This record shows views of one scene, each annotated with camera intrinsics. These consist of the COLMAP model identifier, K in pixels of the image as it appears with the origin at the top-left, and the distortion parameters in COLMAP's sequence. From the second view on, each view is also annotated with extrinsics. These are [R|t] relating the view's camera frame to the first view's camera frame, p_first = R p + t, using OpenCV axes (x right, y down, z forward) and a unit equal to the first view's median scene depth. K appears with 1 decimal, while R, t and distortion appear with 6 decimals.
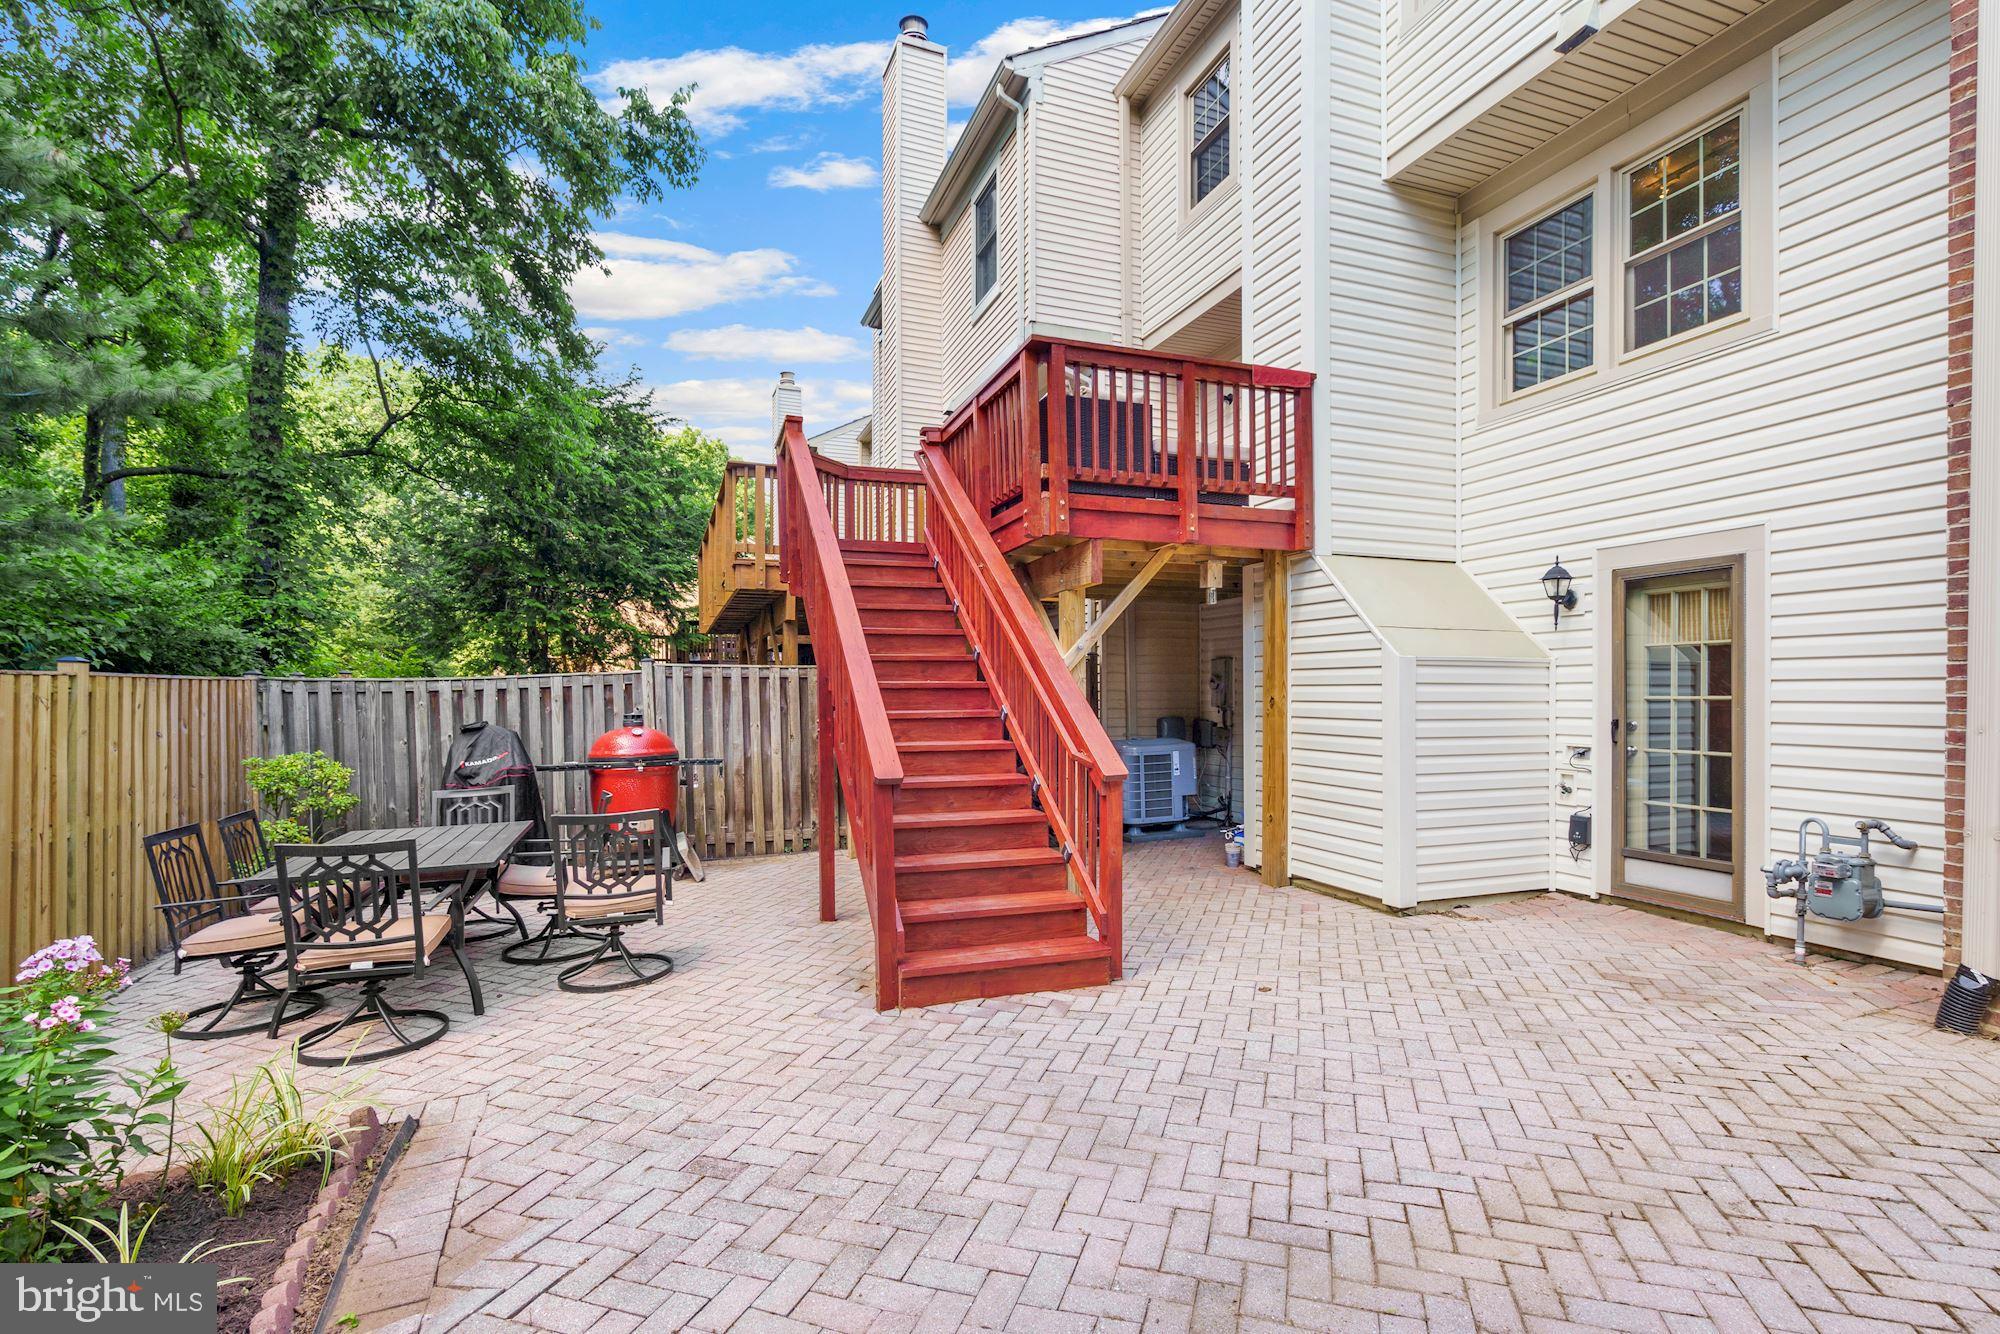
lens RADIAL K [[936.4, 0, 1000.3], [0, 936.4, 647.4], [0, 0, 1]] dist [0.001025, 0.001226]
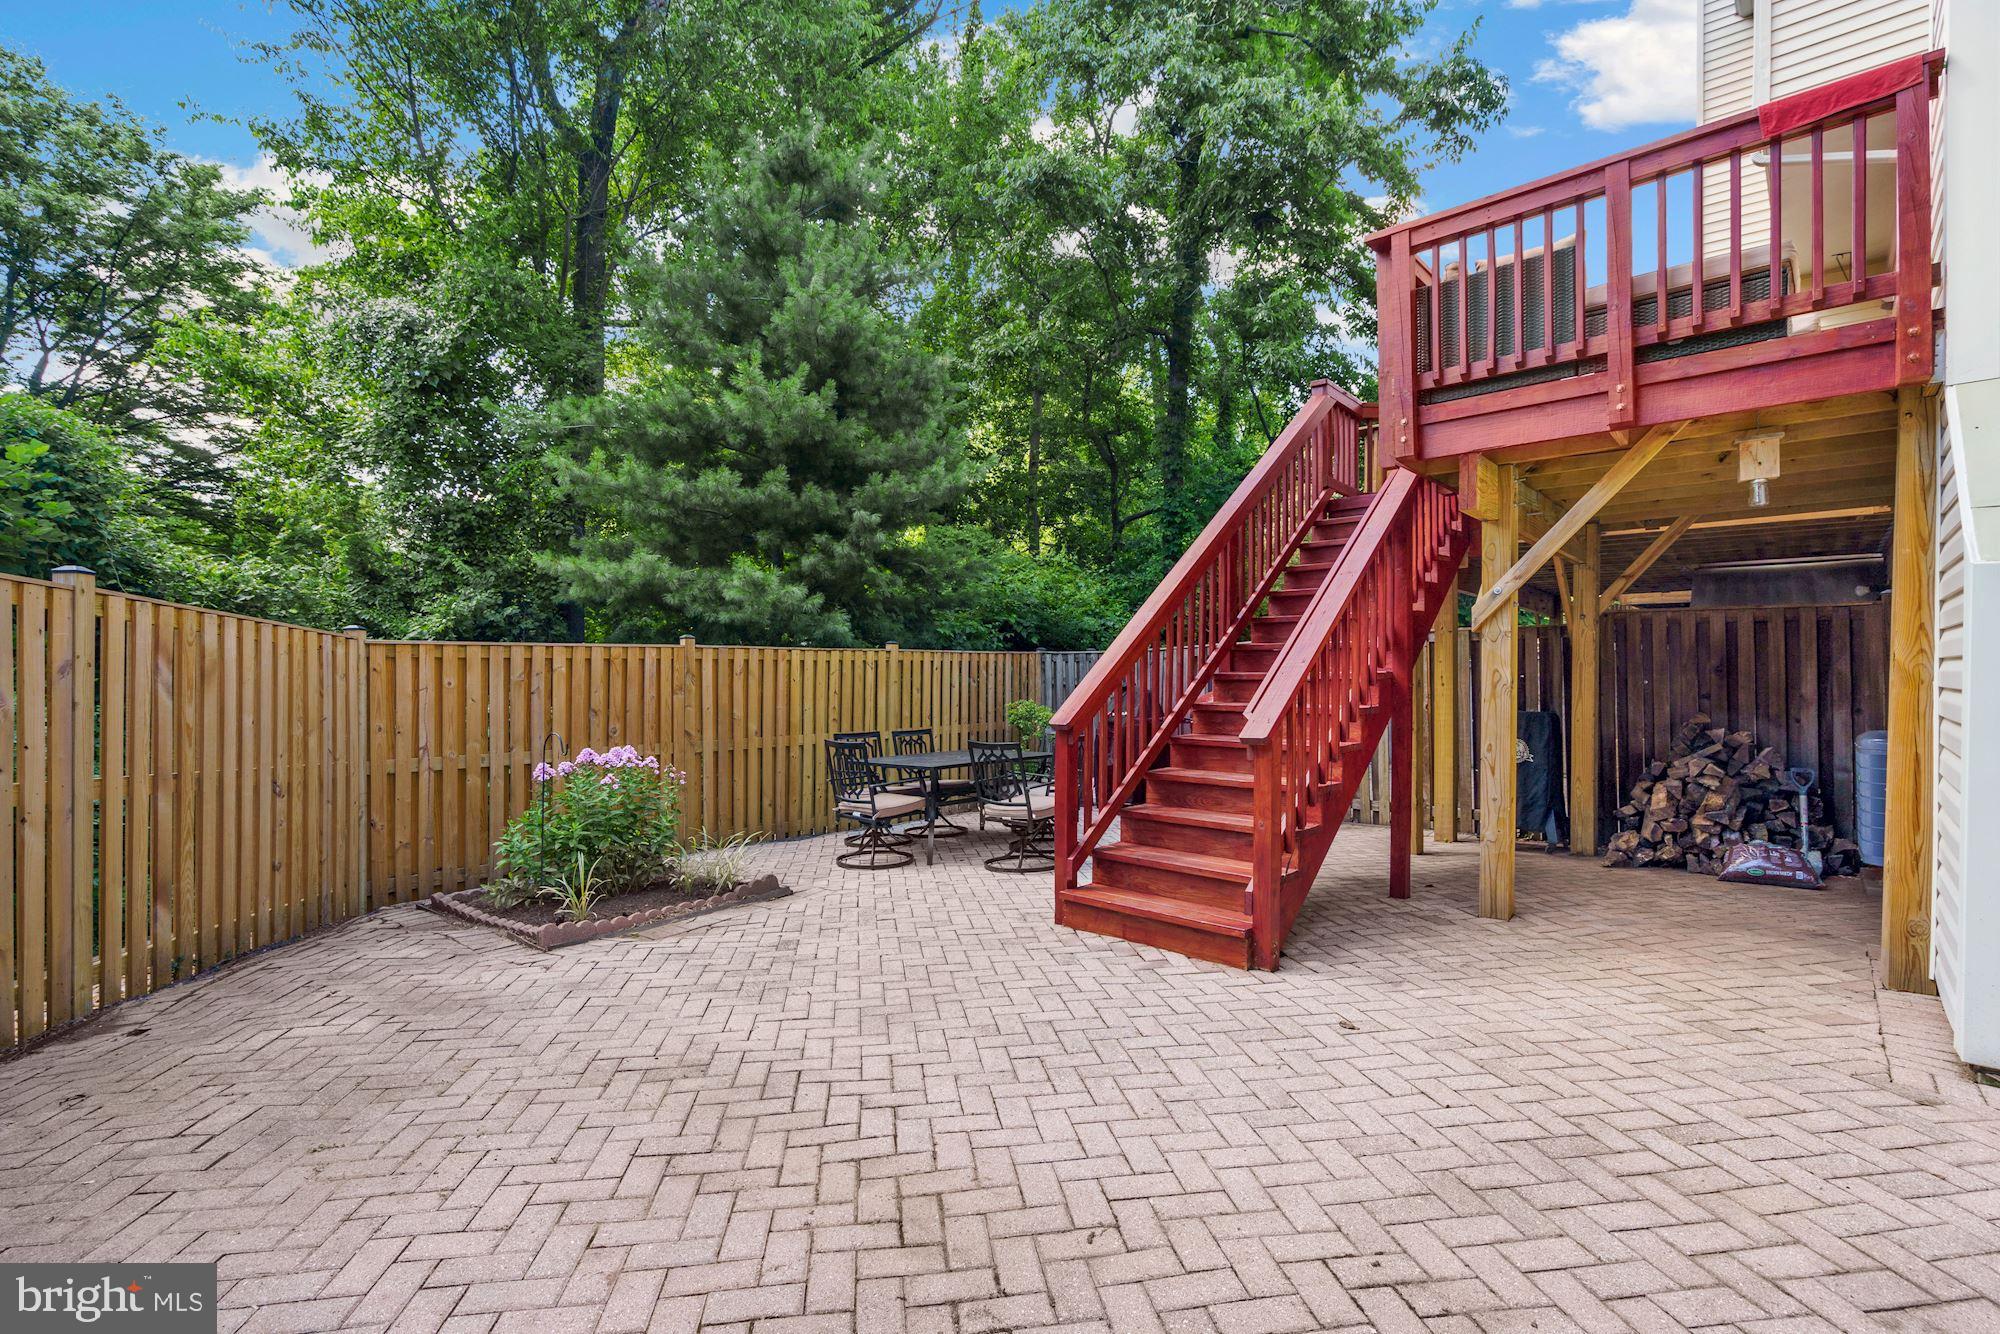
lens RADIAL K [[936.4, 0, 1000.3], [0, 936.4, 647.4], [0, 0, 1]] dist [0.001025, 0.001226]
pose [[0.444143, -0.023253, -0.895654, 0.617549], [0.039910, 0.999184, -0.006150, 0.034433], [0.895067, -0.033014, 0.444708, 0.298585]]
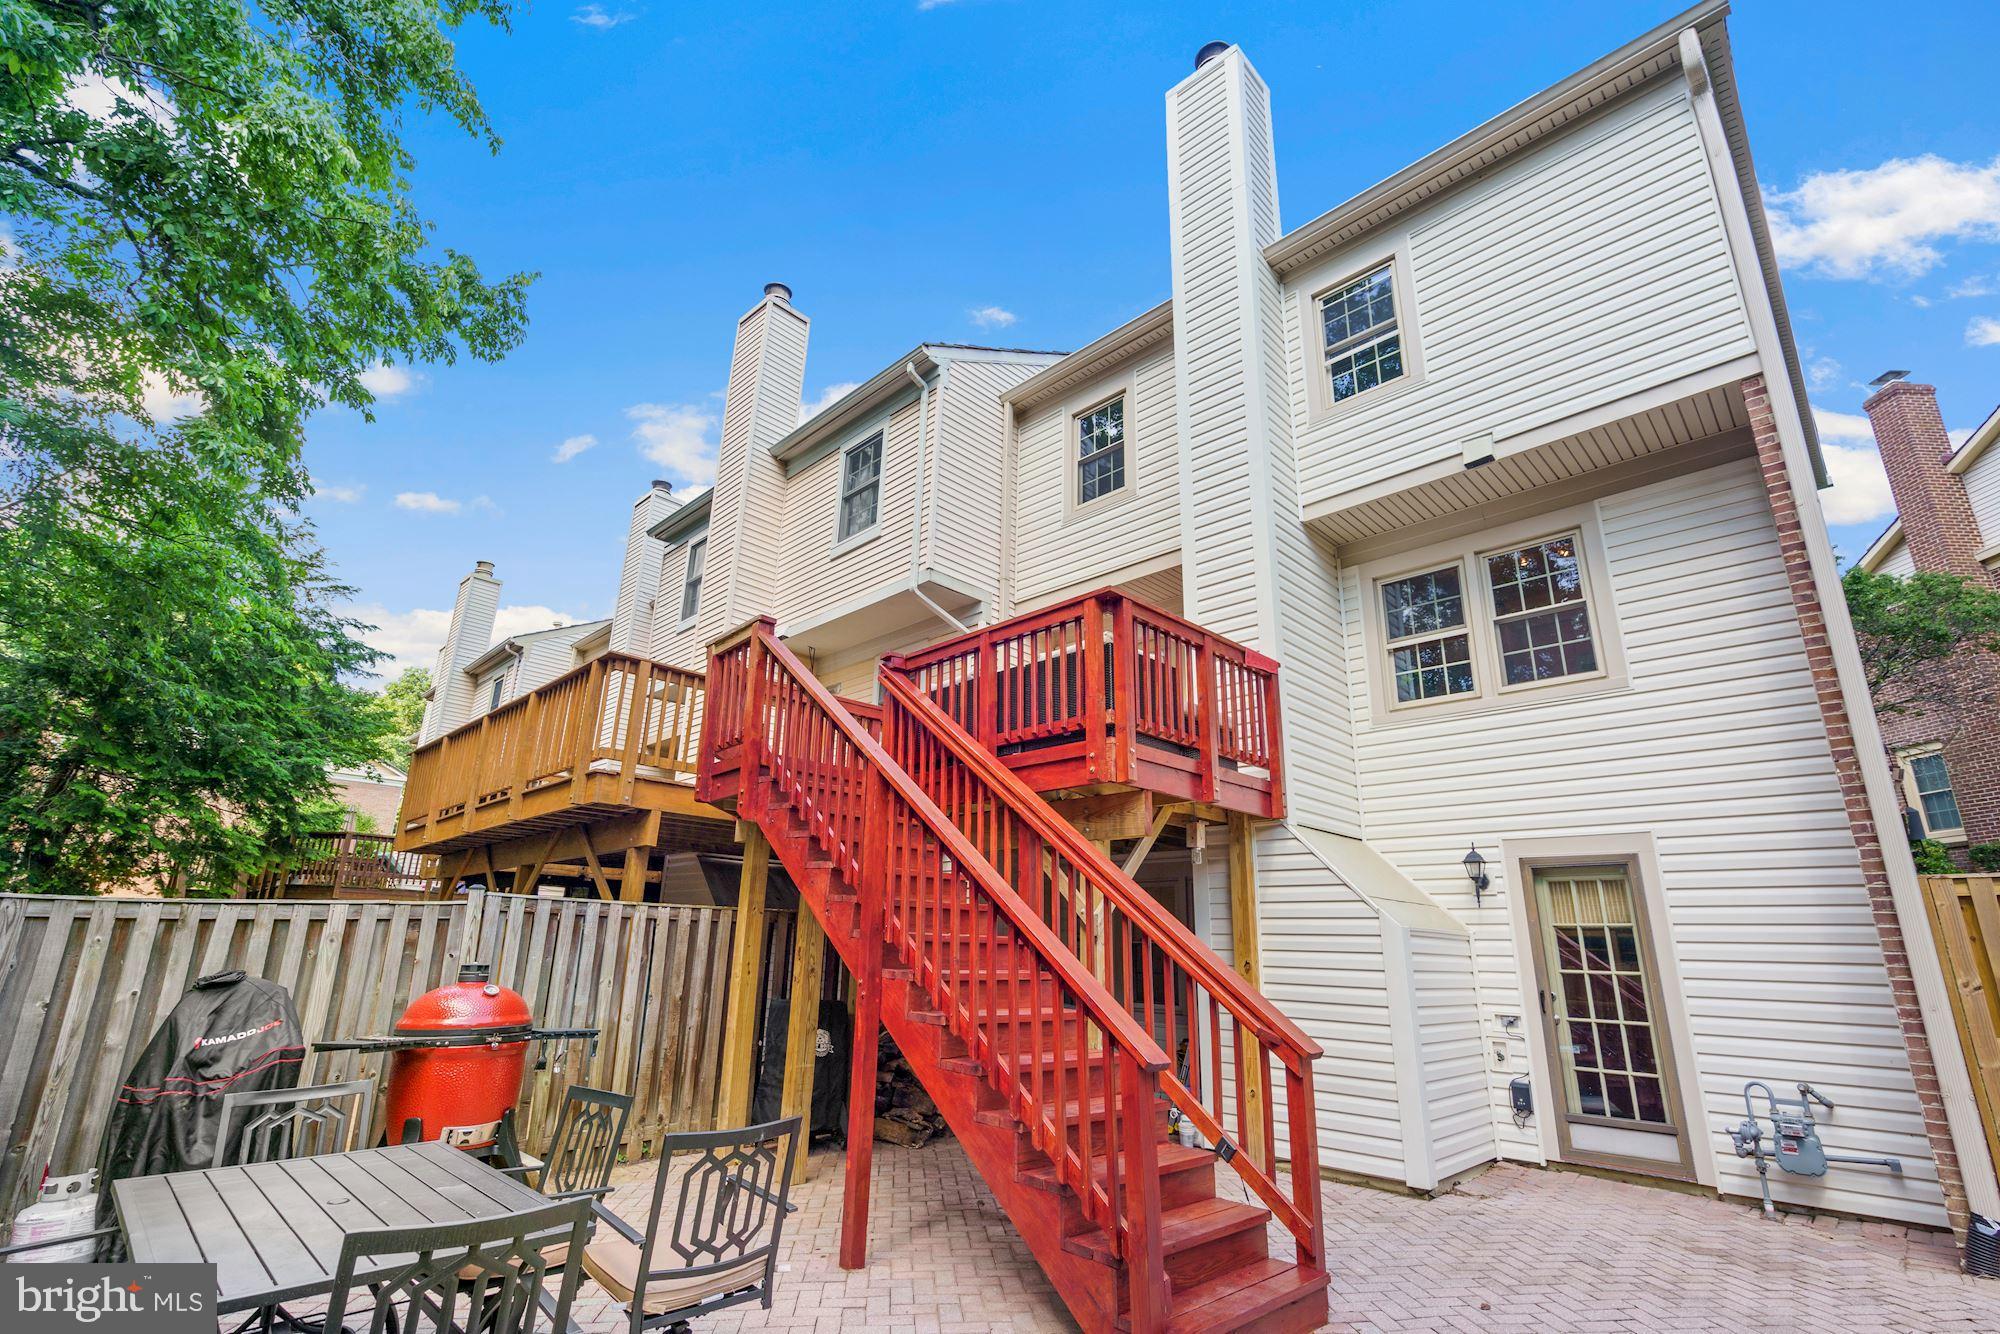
lens RADIAL K [[887.3, 0, 998.7], [0, 887.3, 625.7], [0, 0, 1]] dist [-0.000596, 0.000327]
pose [[0.903263, 0.171789, 0.393197, -0.446121], [-0.050014, 0.952264, -0.301152, 0.010210], [-0.426162, 0.252355, 0.868736, 0.203983]]
